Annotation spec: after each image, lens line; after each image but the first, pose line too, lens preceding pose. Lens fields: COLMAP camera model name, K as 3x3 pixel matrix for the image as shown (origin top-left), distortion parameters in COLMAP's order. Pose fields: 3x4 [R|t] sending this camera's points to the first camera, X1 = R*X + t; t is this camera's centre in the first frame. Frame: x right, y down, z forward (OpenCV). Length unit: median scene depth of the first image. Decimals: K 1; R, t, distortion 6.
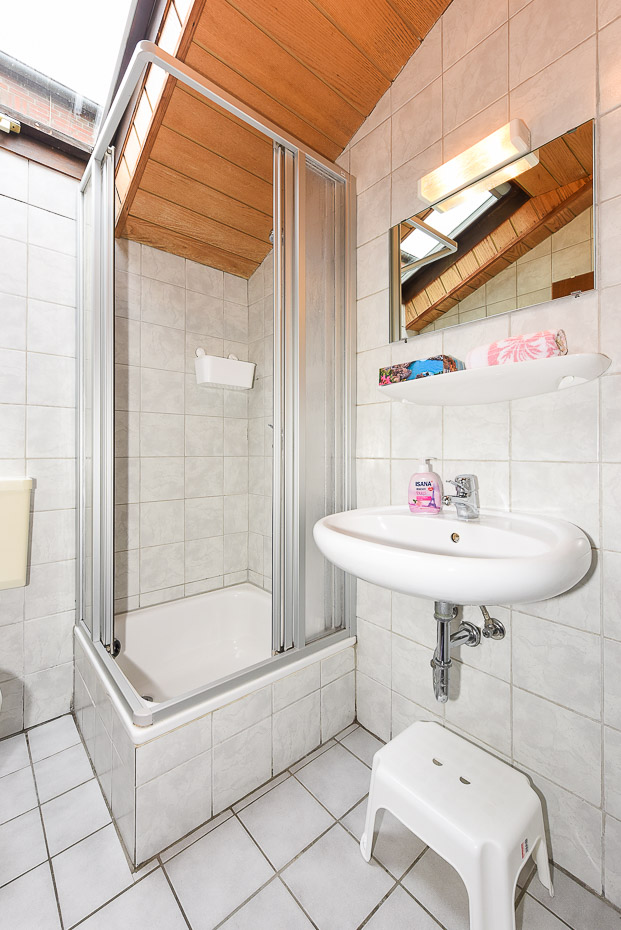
lens RADIAL K [[380.5, 0, 308.0], [0, 380.5, 449.4], [0, 0, 1]] dist [0.000995, -0.000127]
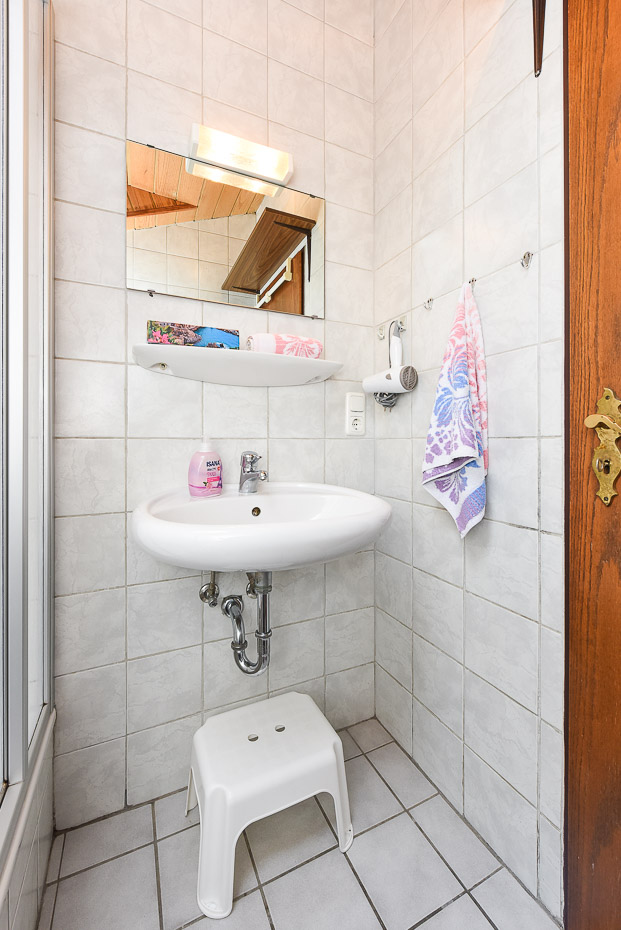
lens RADIAL K [[381.0, 0, 307.7], [0, 381.0, 441.2], [0, 0, 1]] dist [0.000437, -0.000142]
pose [[0.267605, -0.000786, 0.963528, -0.525135], [-0.006050, 0.999979, 0.002496, 0.033173], [-0.963510, -0.006498, 0.267594, 0.534752]]
